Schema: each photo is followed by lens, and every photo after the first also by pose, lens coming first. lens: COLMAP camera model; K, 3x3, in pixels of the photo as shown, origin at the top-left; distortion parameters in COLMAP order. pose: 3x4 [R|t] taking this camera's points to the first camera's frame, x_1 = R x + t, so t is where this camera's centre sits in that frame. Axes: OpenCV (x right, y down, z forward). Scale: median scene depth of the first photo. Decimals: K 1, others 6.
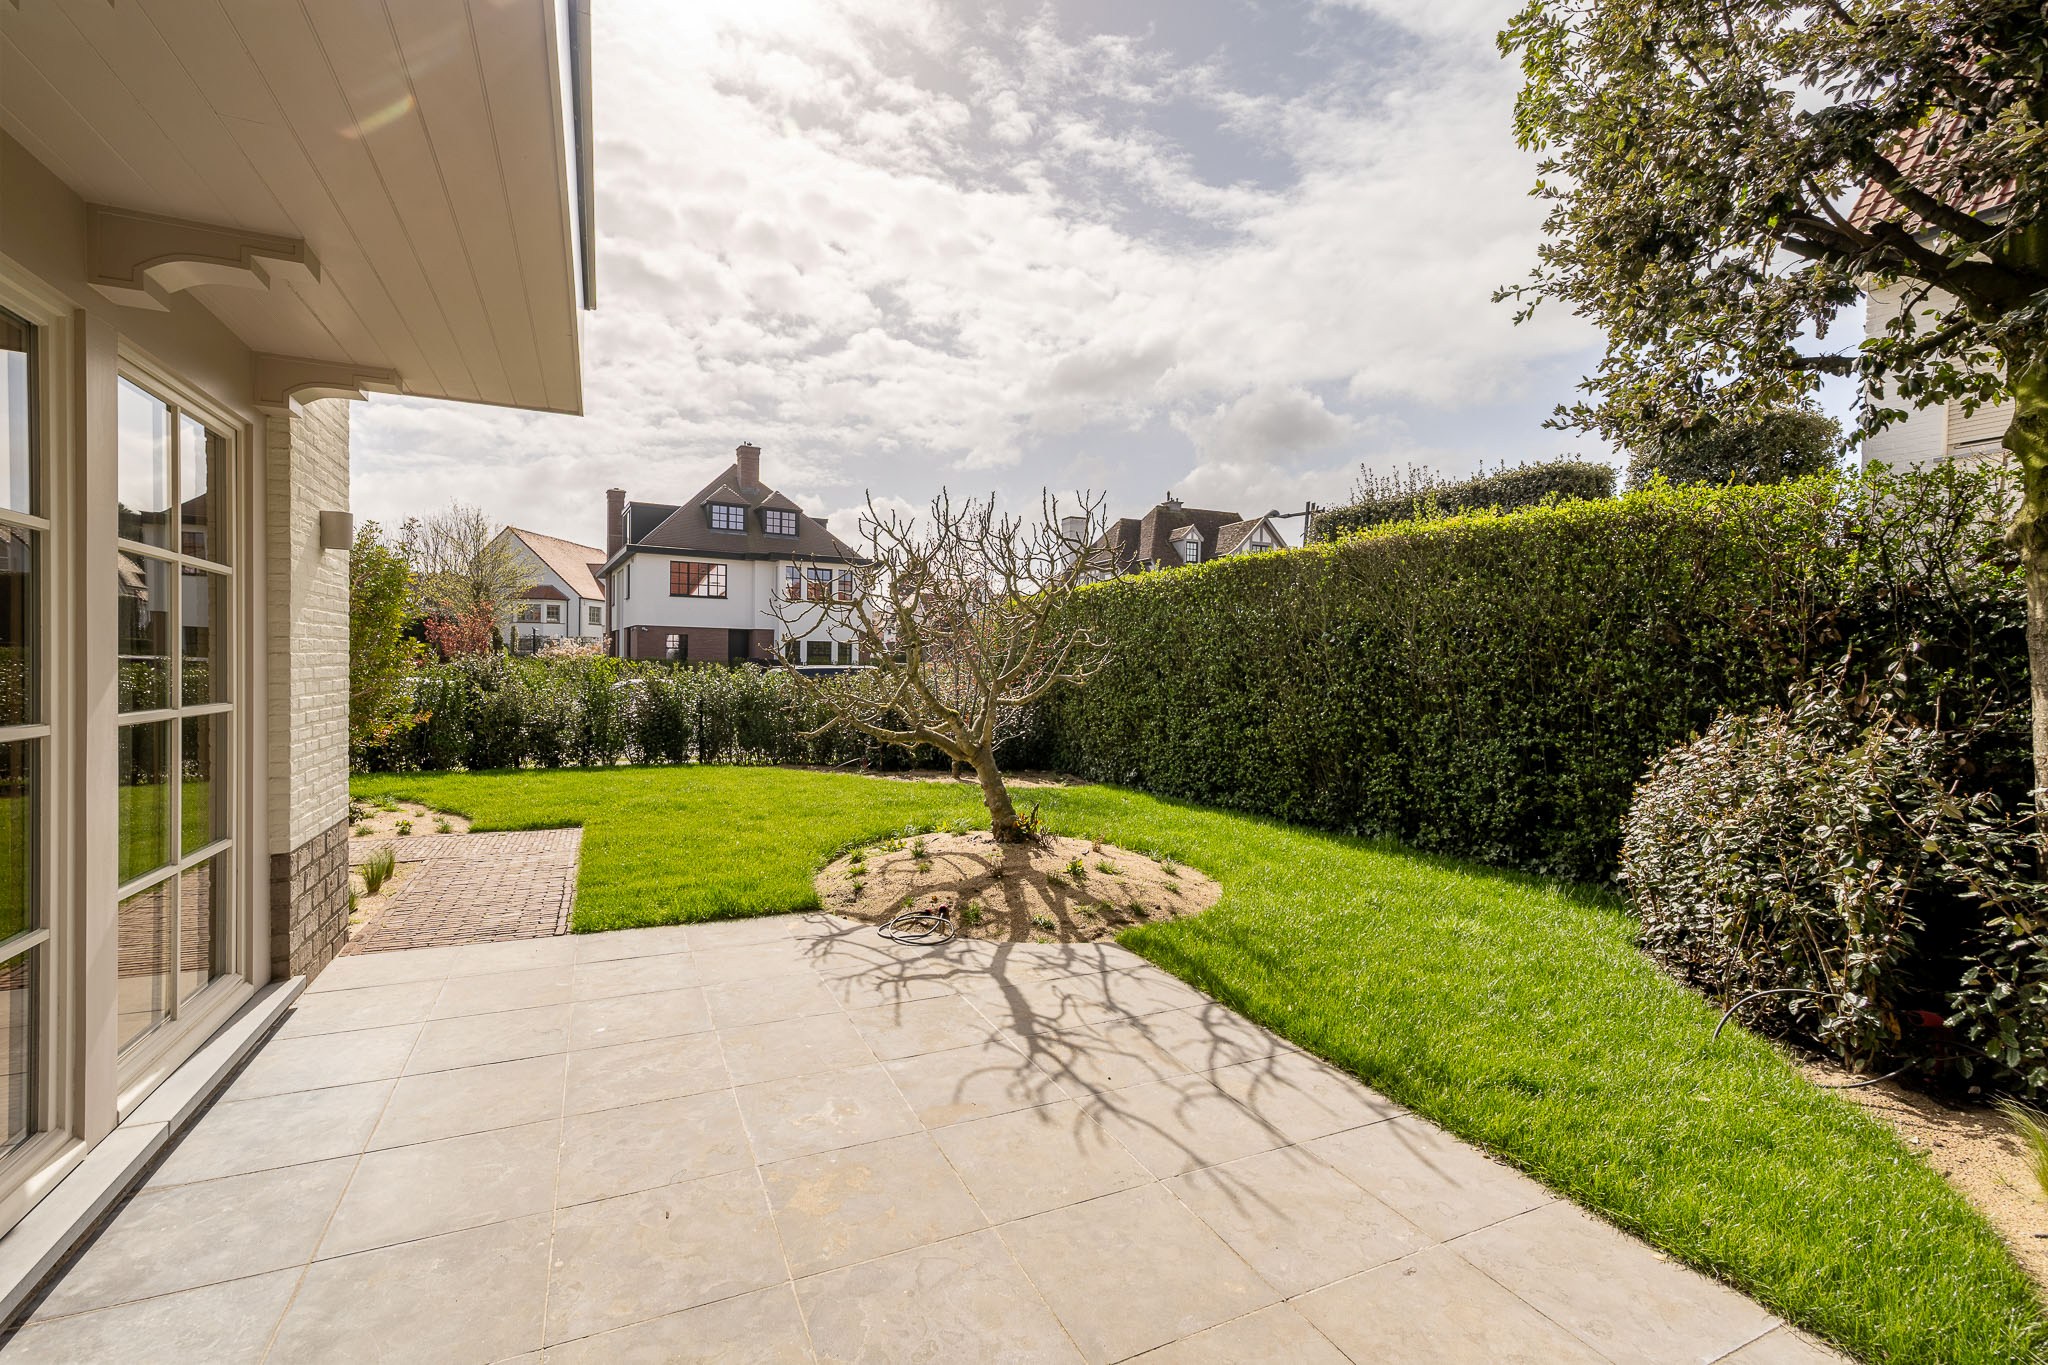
lens RADIAL K [[875.9, 0, 1011.9], [0, 875.9, 670.4], [0, 0, 1]] dist [-0.002943, 0.000039]
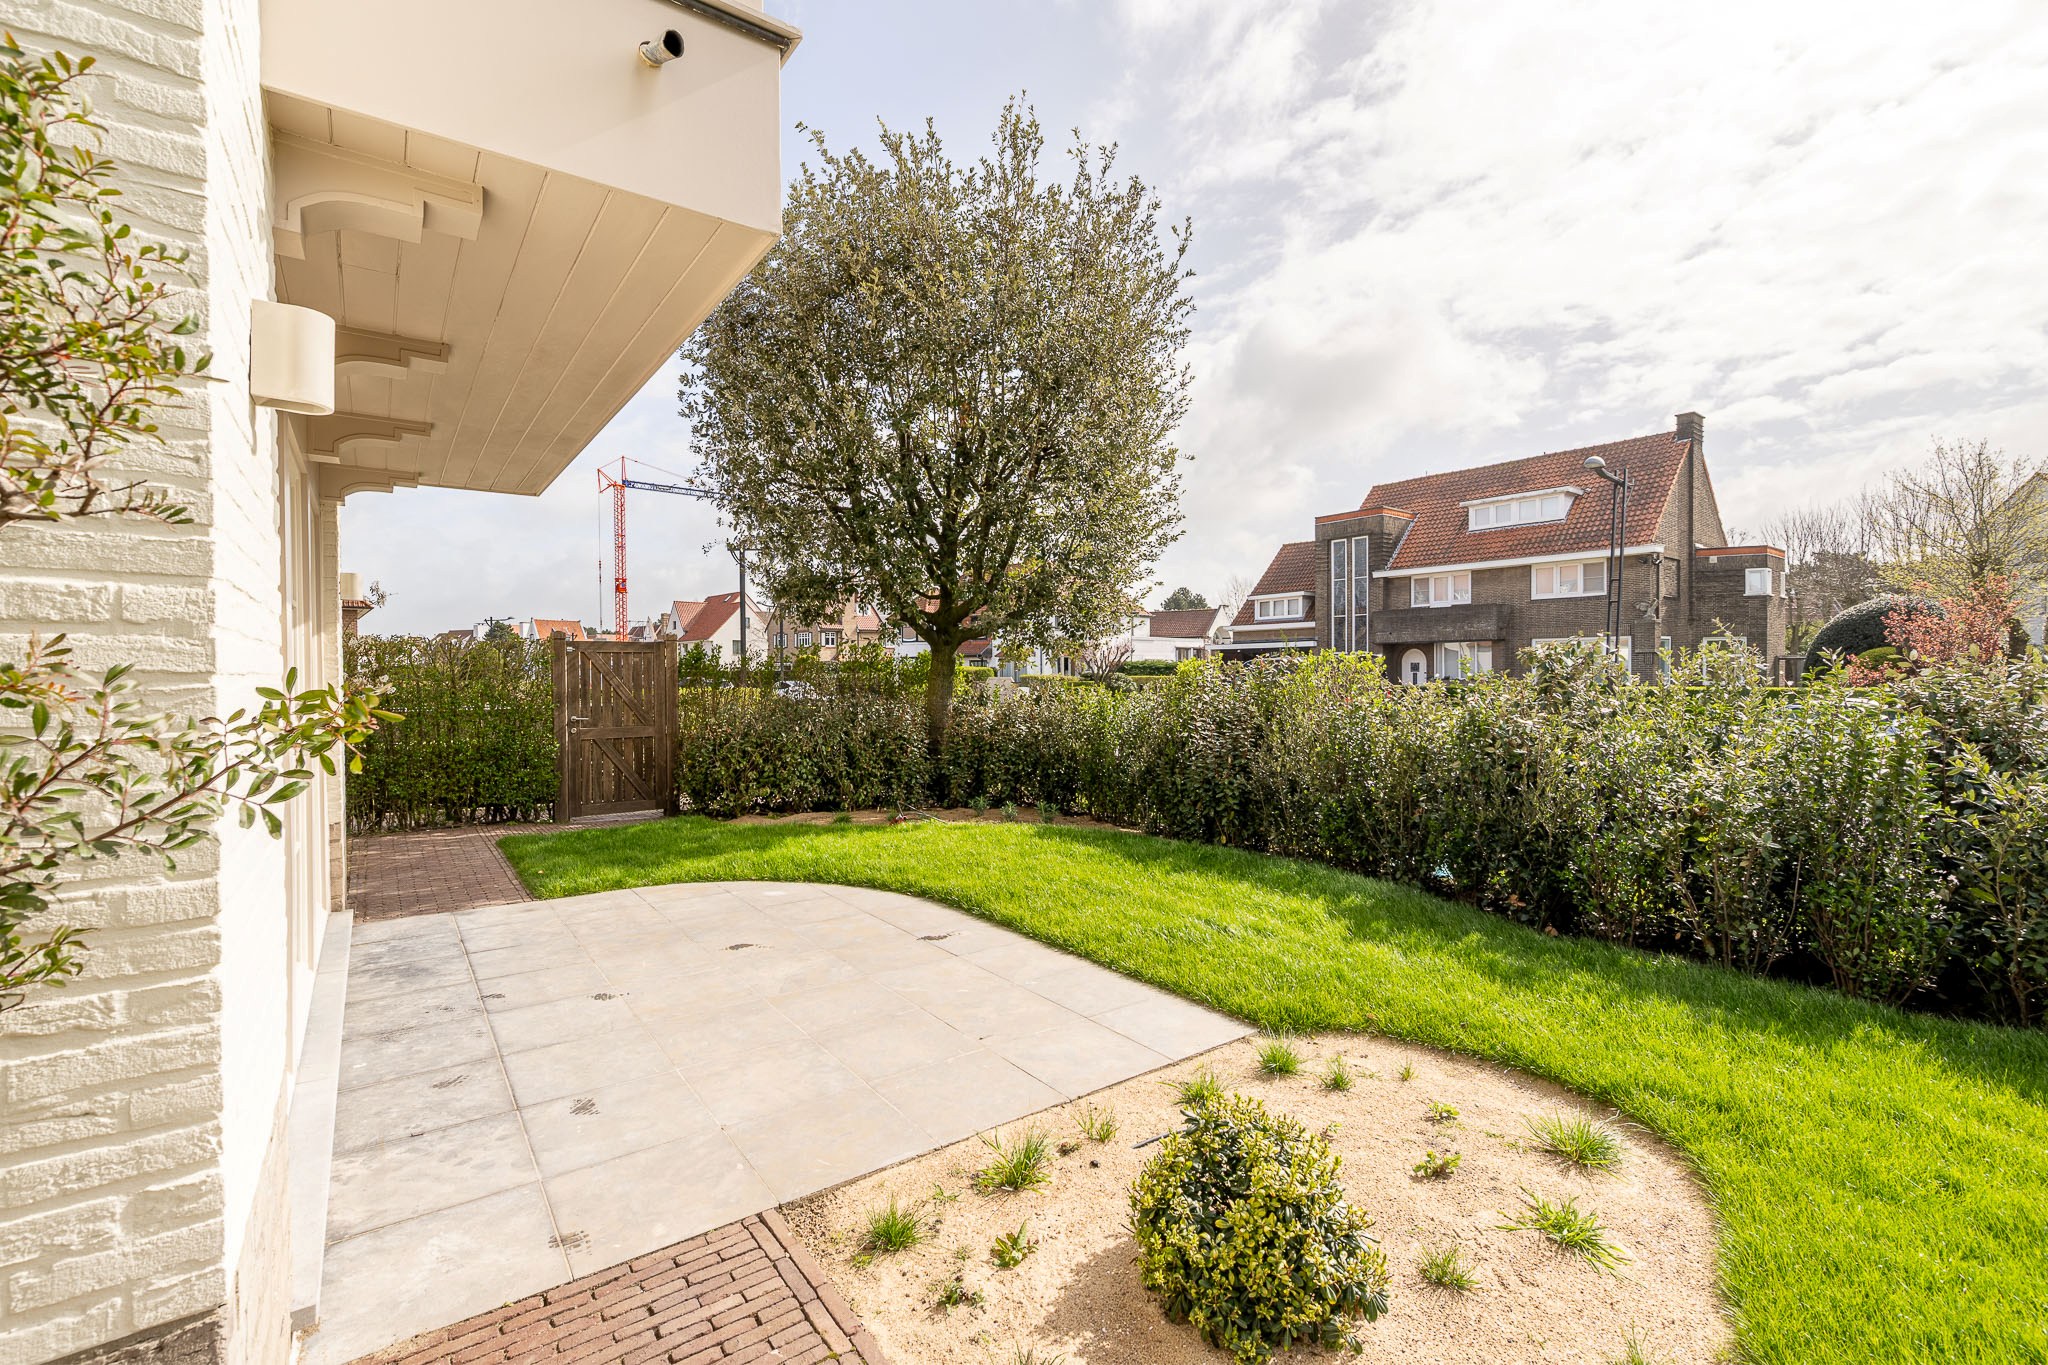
lens RADIAL K [[875.9, 0, 1025.8], [0, 875.9, 671.2], [0, 0, 1]] dist [-0.002943, 0.000039]
pose [[0.189497, -0.010311, -0.981827, -0.845028], [-0.001374, 0.999941, -0.010766, -0.024996], [0.981880, 0.003390, 0.189471, 1.401407]]
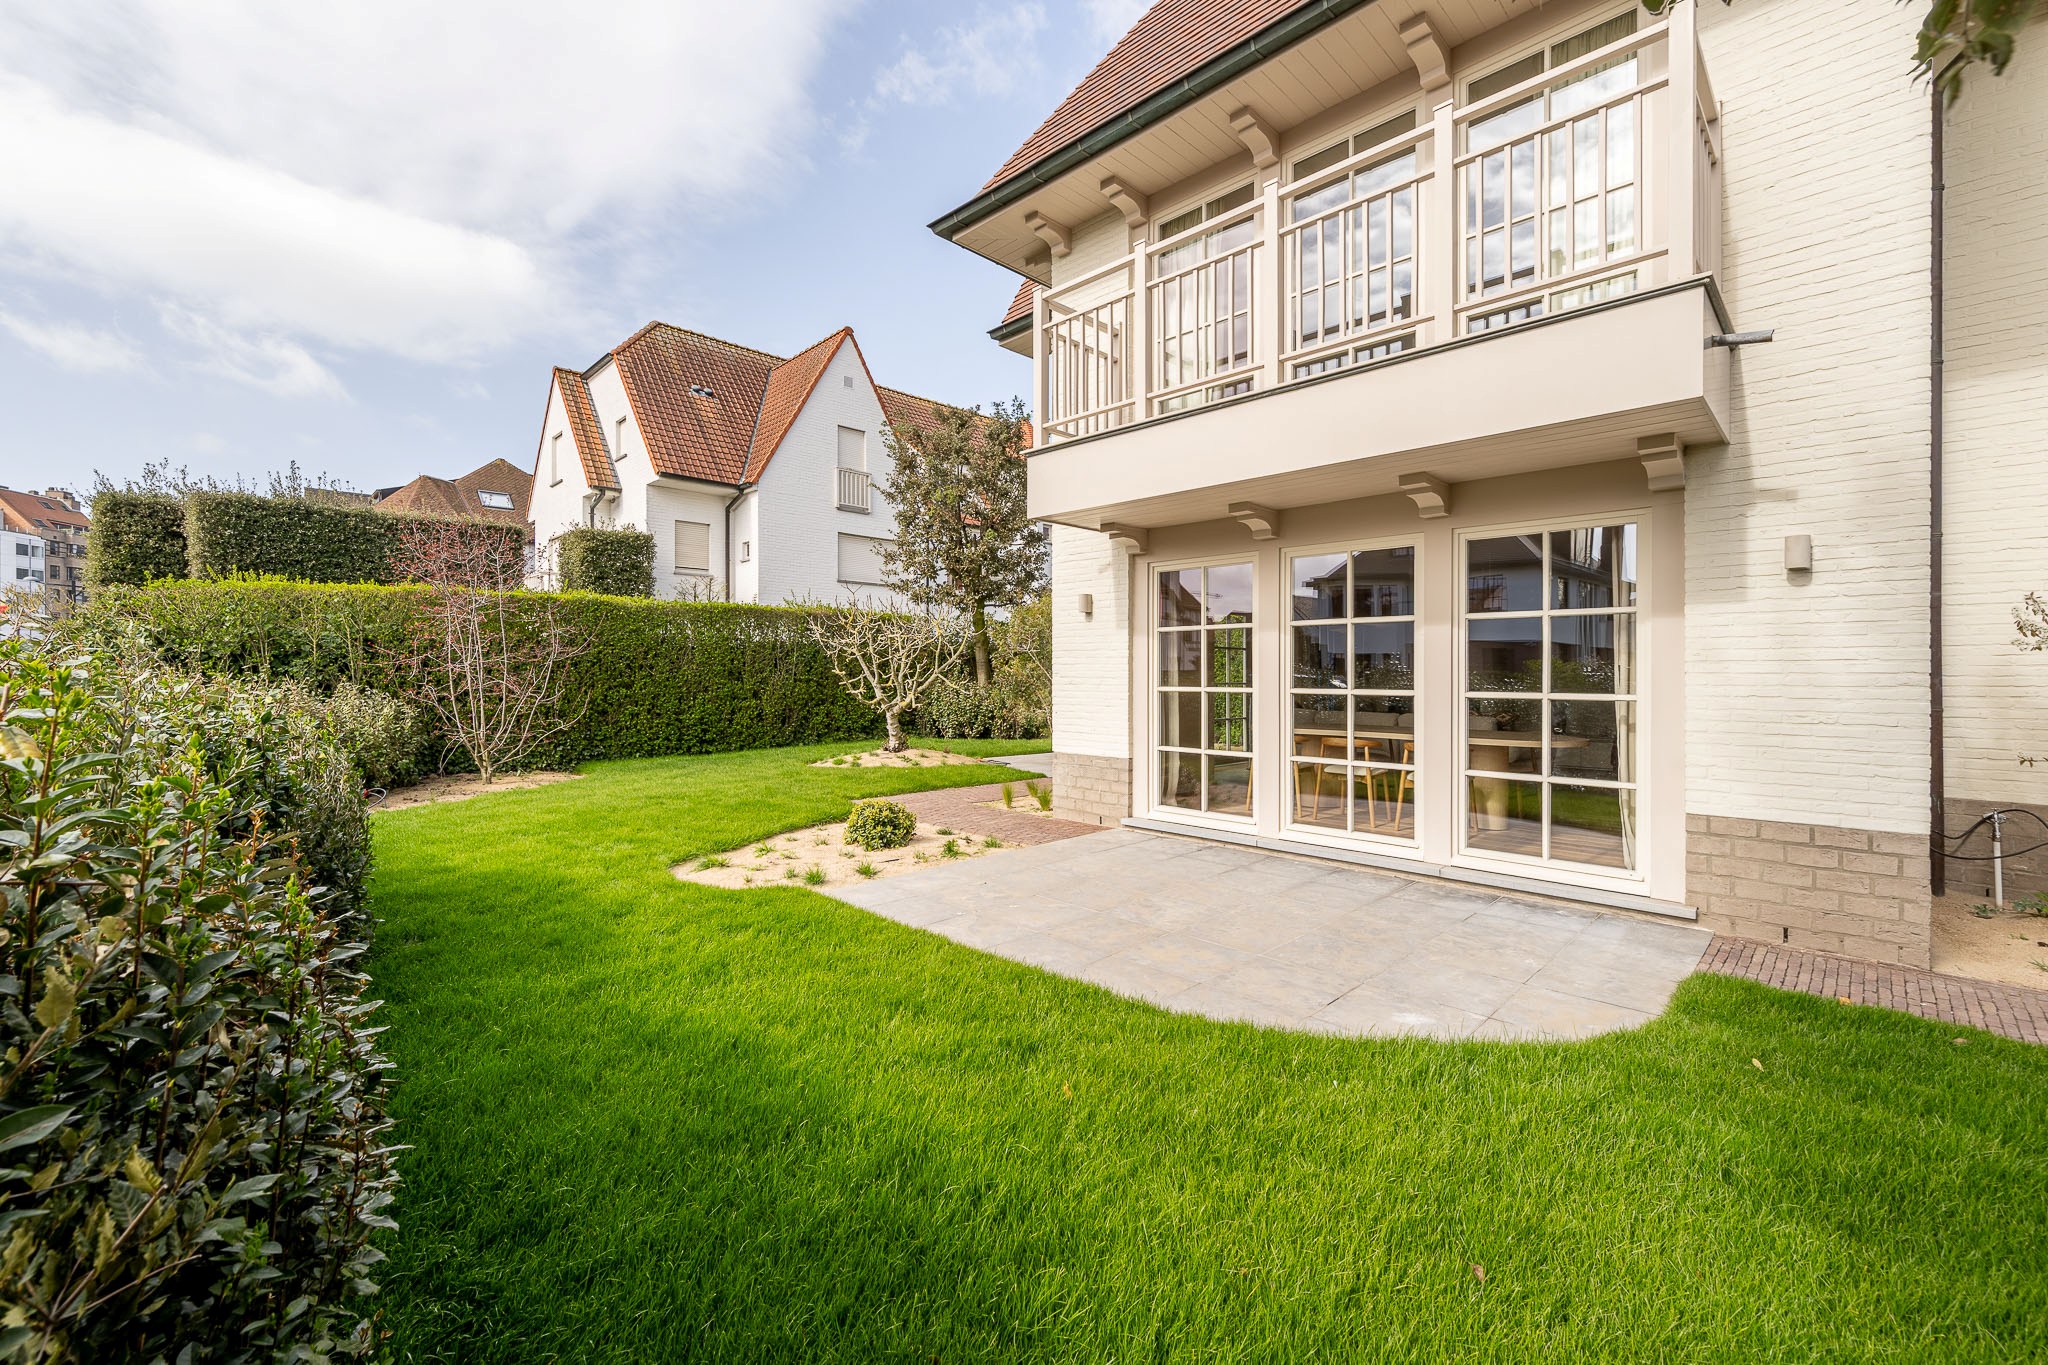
lens RADIAL K [[843.5, 0, 1026.9], [0, 843.5, 683.5], [0, 0, 1]] dist [-0.004693, 0.001418]
pose [[-0.331902, -0.026509, 0.942941, -2.670639], [-0.000483, 0.999610, 0.027932, -0.030832], [-0.943314, 0.008815, -0.331786, 1.830930]]
